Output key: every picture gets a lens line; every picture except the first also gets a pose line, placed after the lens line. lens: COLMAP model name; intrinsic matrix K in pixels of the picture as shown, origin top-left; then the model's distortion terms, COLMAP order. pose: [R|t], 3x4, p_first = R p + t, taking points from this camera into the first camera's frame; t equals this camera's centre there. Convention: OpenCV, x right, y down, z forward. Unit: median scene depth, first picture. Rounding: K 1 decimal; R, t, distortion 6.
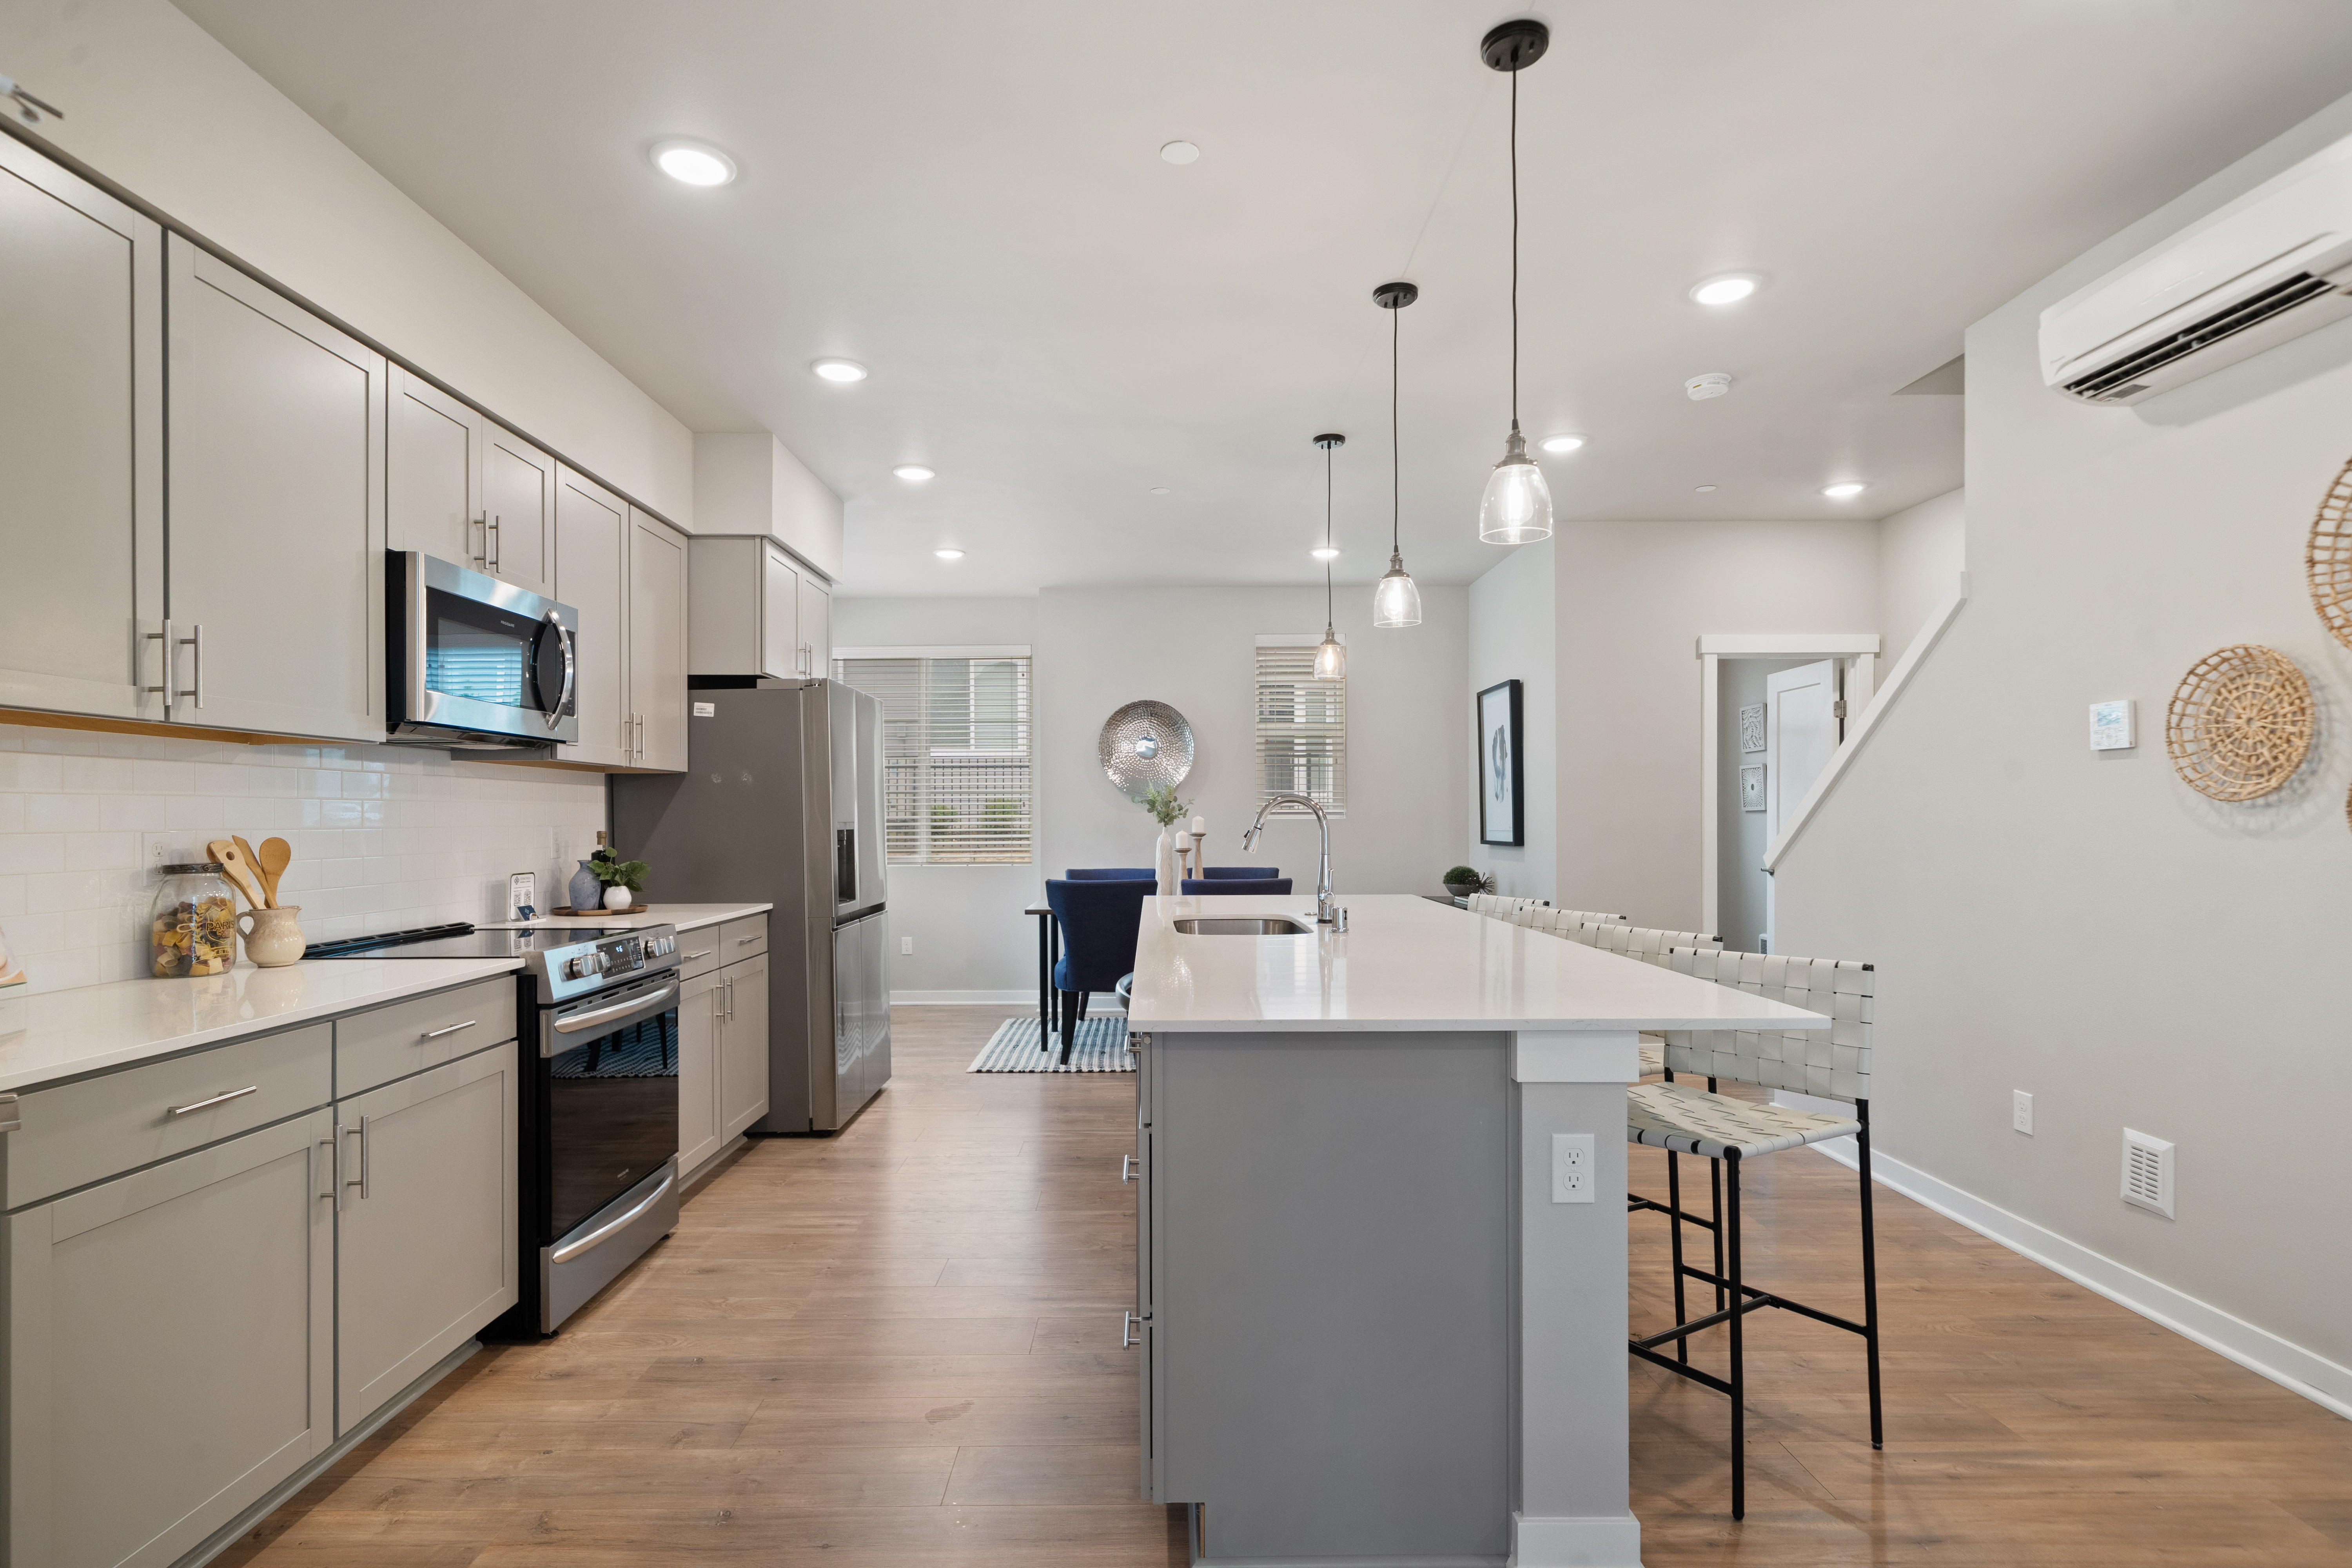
lens RADIAL K [[1171.7, 0, 1166.2], [0, 1171.7, 799.1], [0, 0, 1]] dist [0.000209, -0.000076]
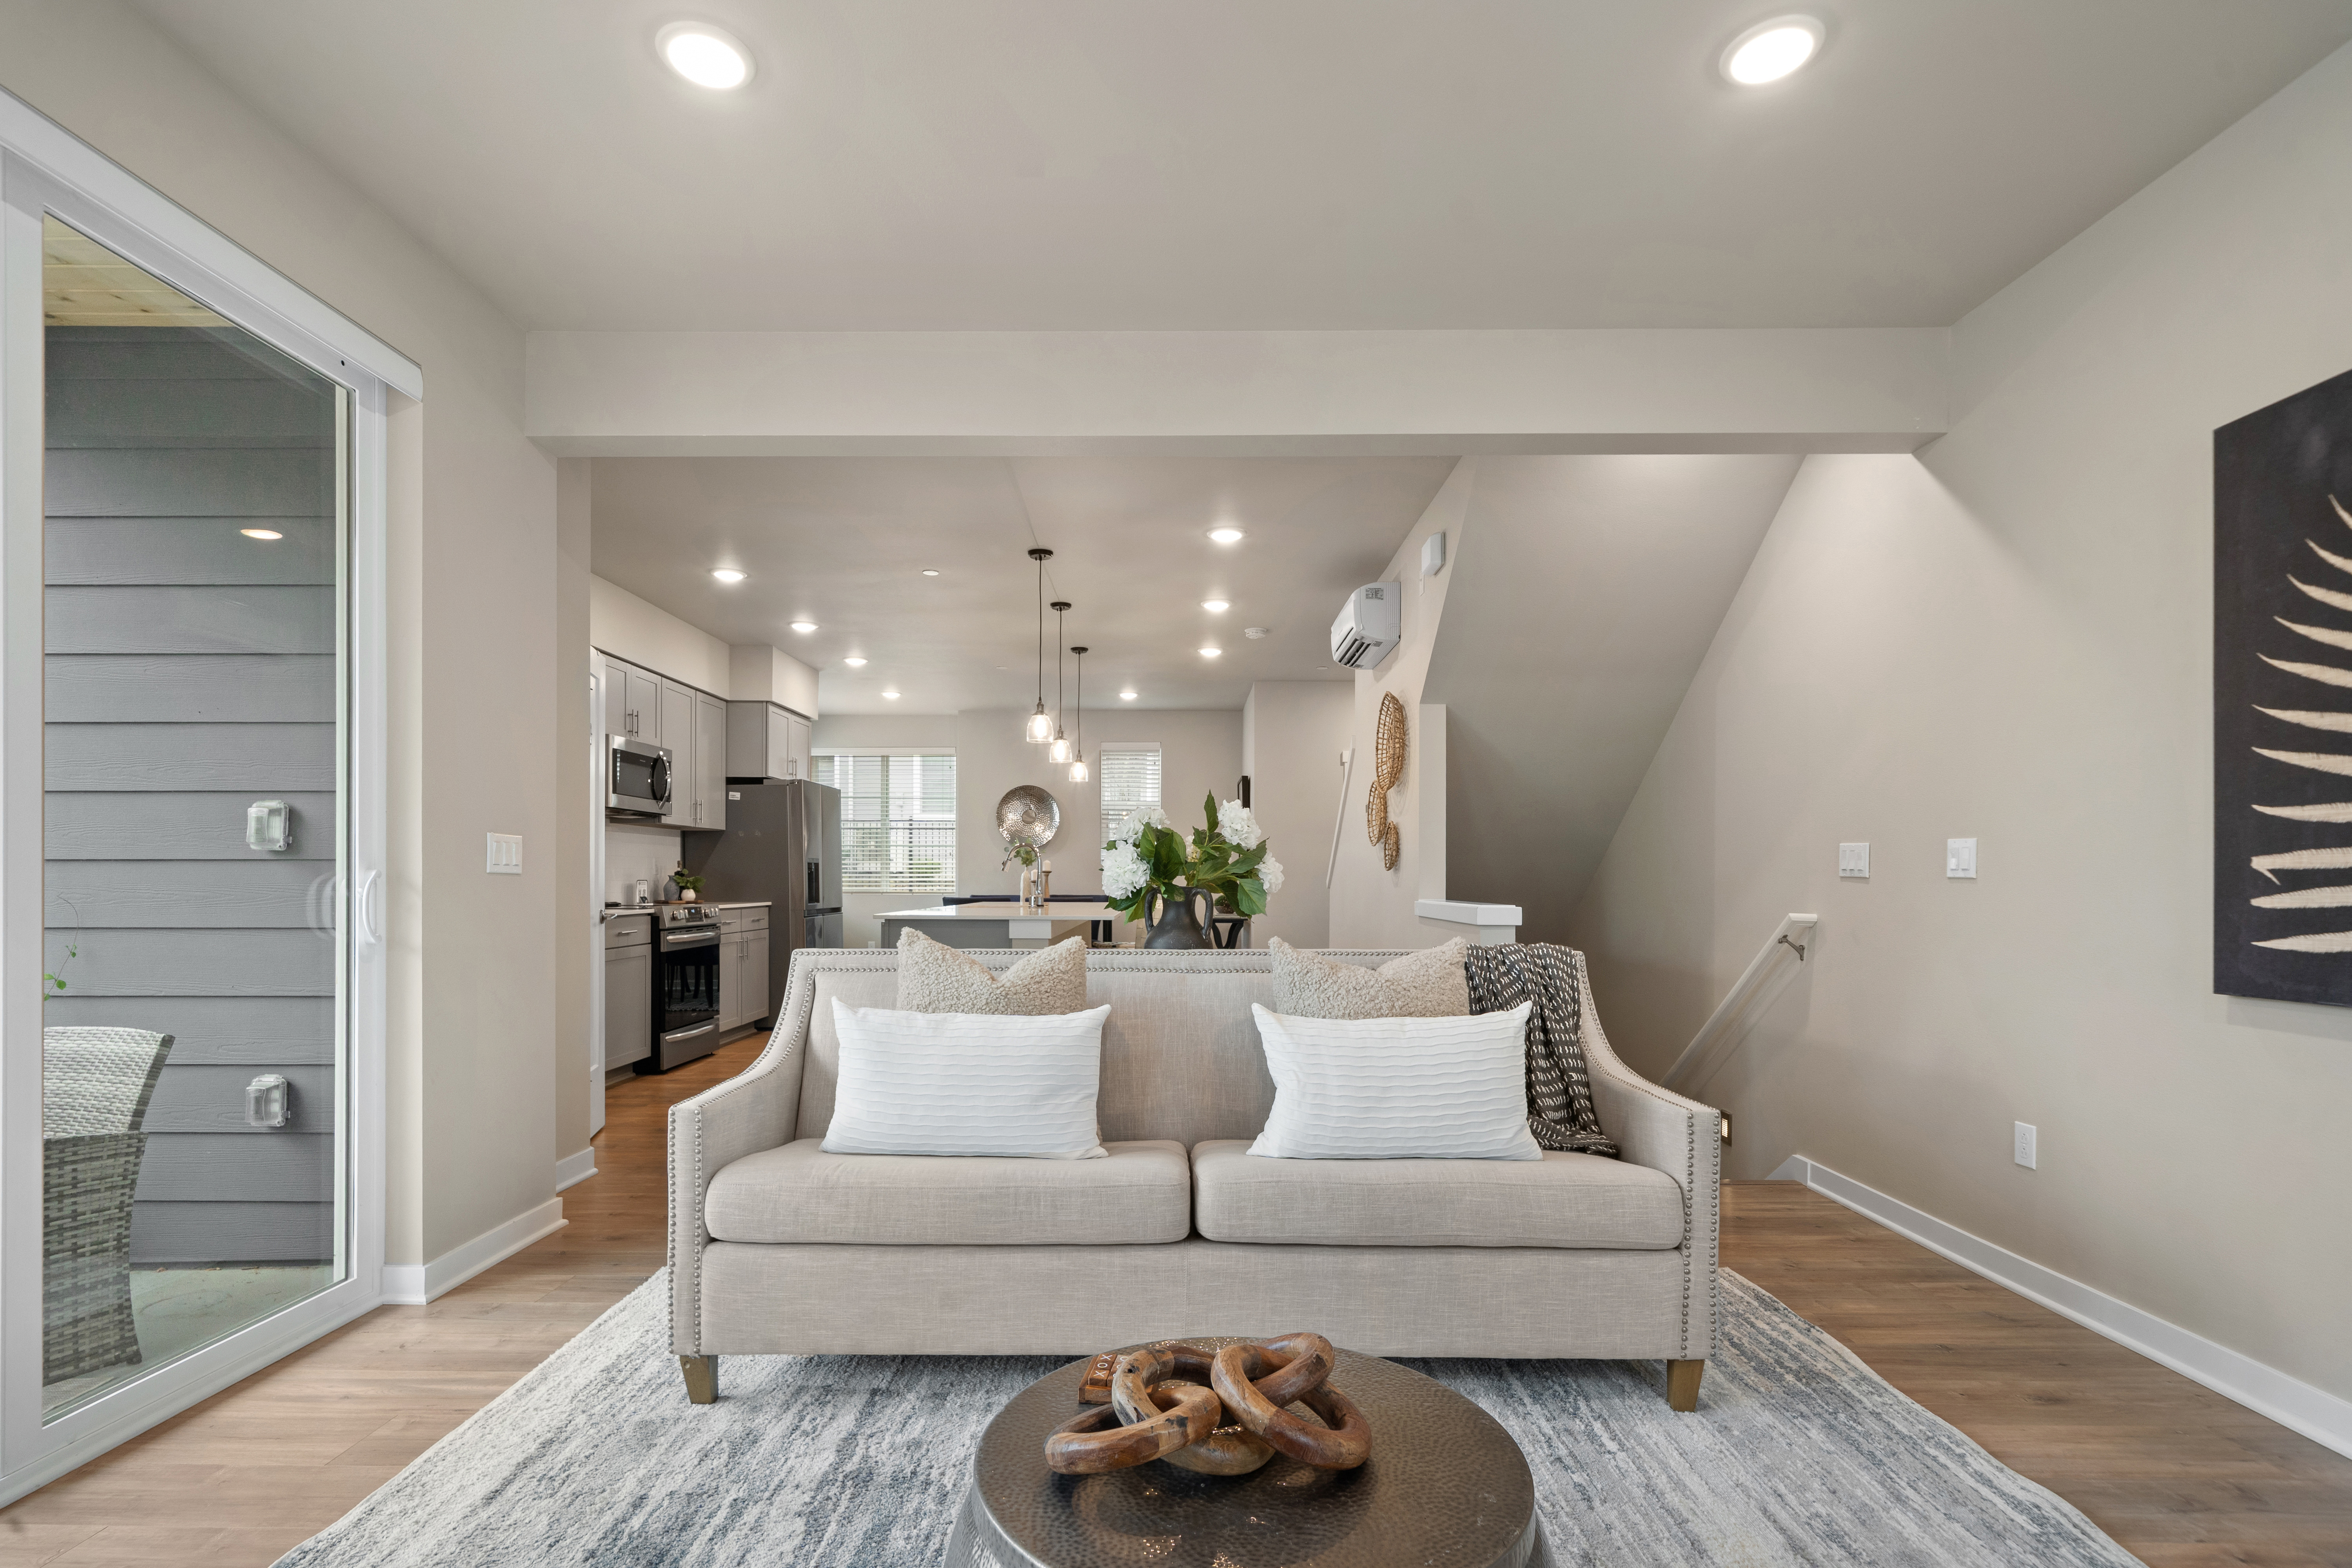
lens RADIAL K [[1103.7, 0, 1171.7], [0, 1103.7, 859.2], [0, 0, 1]] dist [0.012048, 0.000615]
pose [[0.999960, 0.007141, -0.005373, 0.326497], [-0.007148, 0.999974, -0.001143, 0.021390], [0.005365, 0.001181, 0.999985, -0.792294]]
